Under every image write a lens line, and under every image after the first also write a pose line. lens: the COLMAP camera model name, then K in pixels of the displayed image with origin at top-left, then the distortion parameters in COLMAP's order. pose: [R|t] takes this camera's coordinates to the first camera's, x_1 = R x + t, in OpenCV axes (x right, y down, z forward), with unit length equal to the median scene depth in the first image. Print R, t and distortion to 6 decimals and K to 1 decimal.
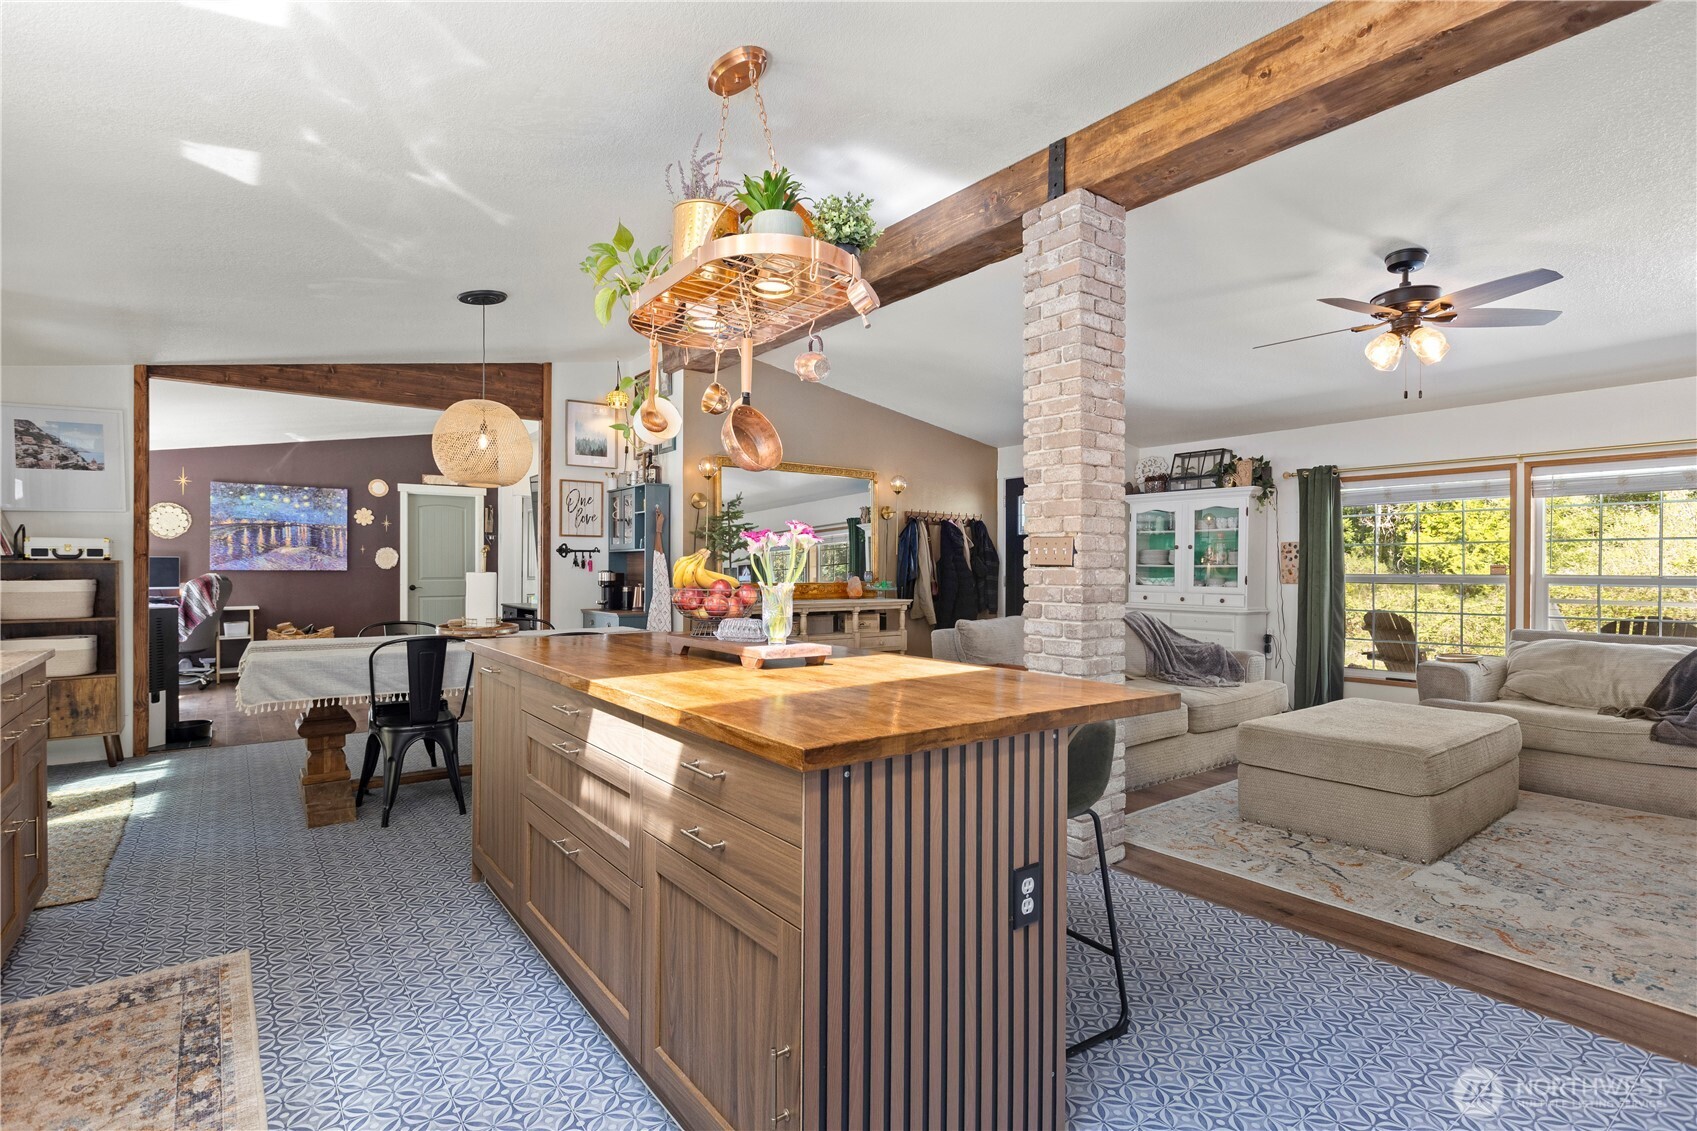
lens RADIAL K [[823.9, 0, 845.8], [0, 823.9, 568.5], [0, 0, 1]] dist [-0.004038, -0.000172]
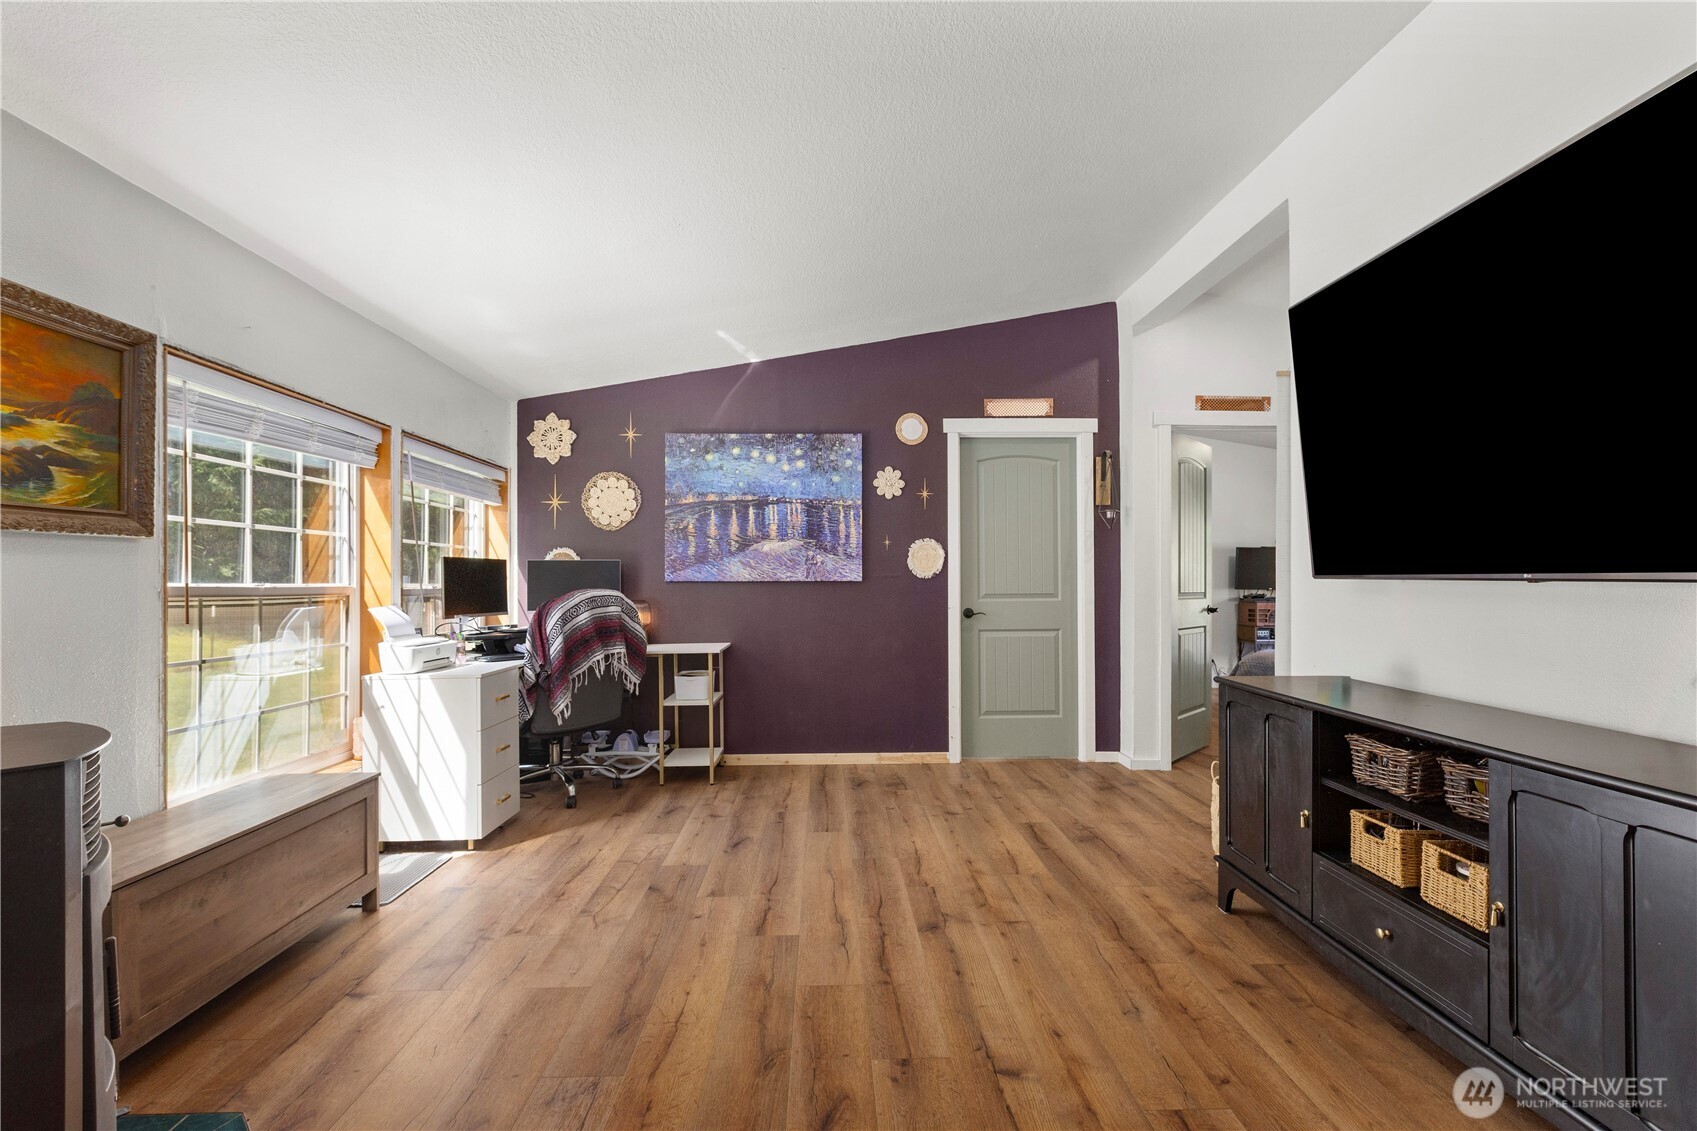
lens RADIAL K [[766.3, 0, 846.3], [0, 766.3, 574.9], [0, 0, 1]] dist [-0.002566, 0.000038]
pose [[0.834211, -0.008392, -0.551382, -0.342222], [0.004275, 0.999953, -0.008751, 0.002526], [0.551429, 0.004943, 0.834207, 0.582782]]
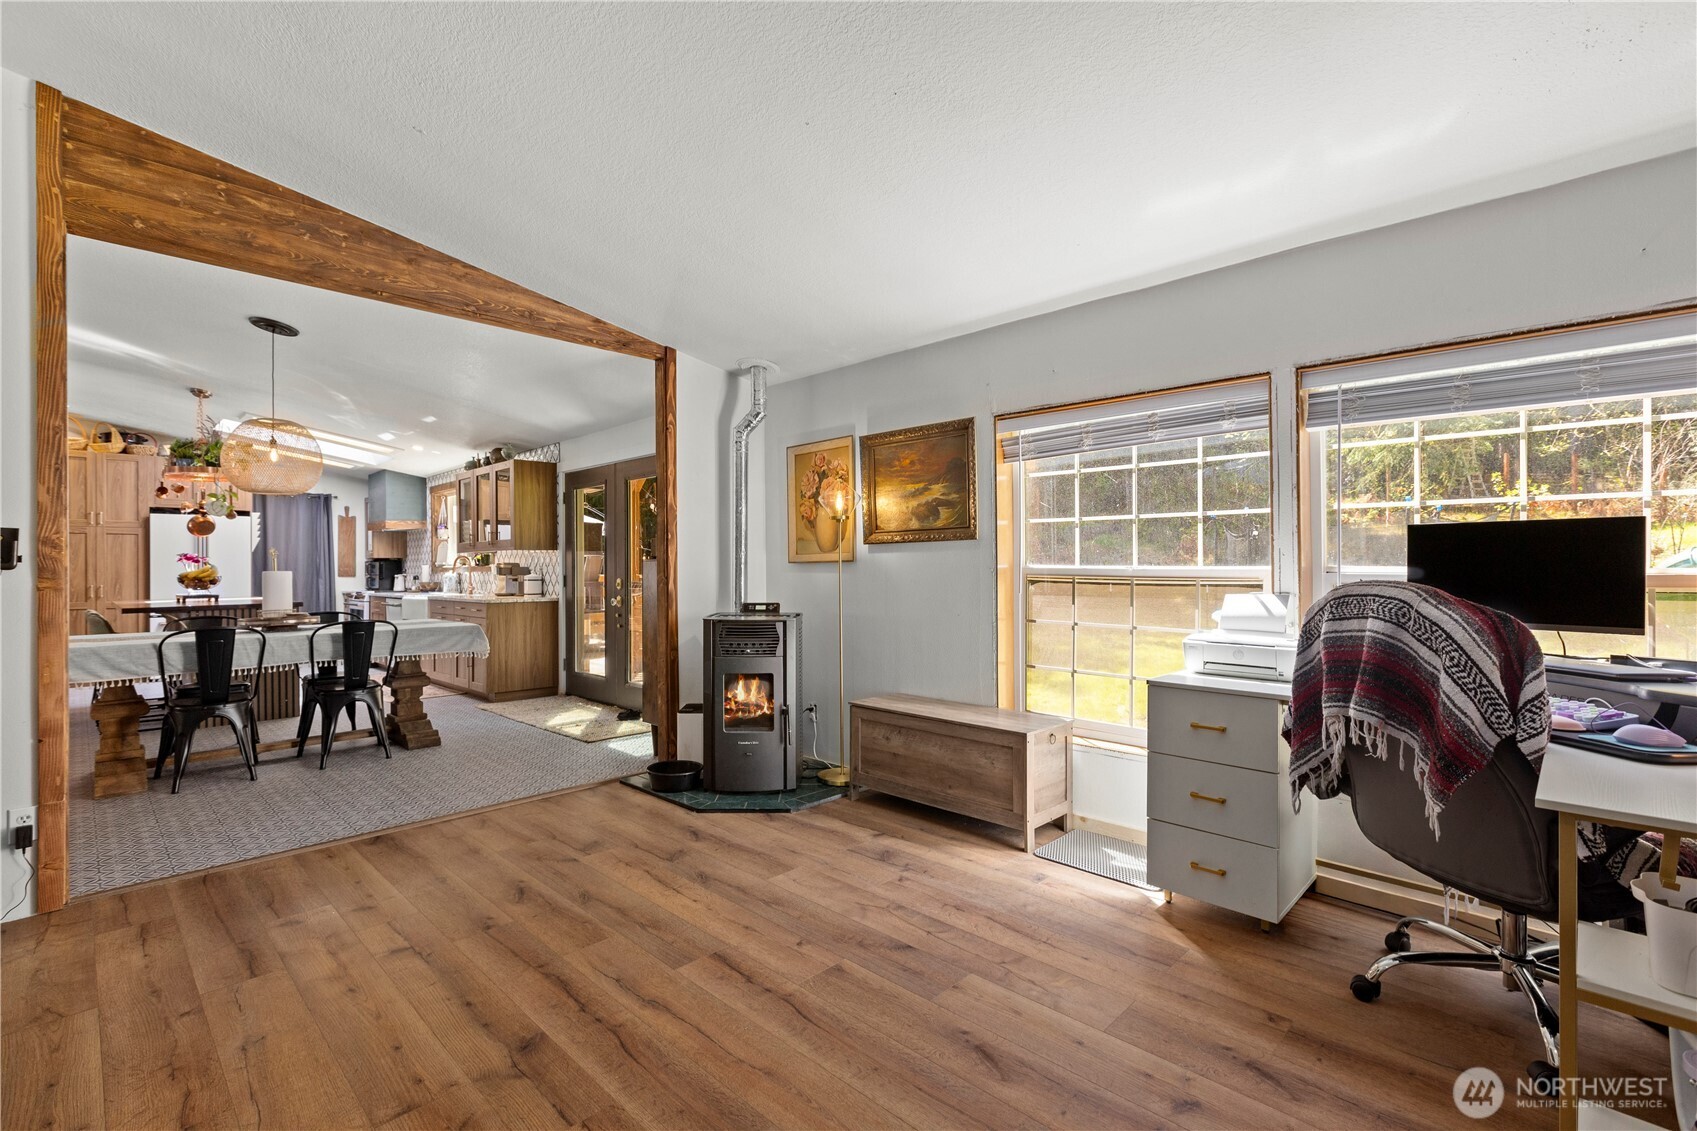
lens RADIAL K [[766.3, 0, 843.5], [0, 766.3, 565.2], [0, 0, 1]] dist [-0.002566, 0.000038]
pose [[-0.984792, 0.001387, -0.173734, -0.639755], [0.001434, 0.999999, -0.000146, 0.000858], [0.173734, -0.000393, -0.984793, 1.368027]]
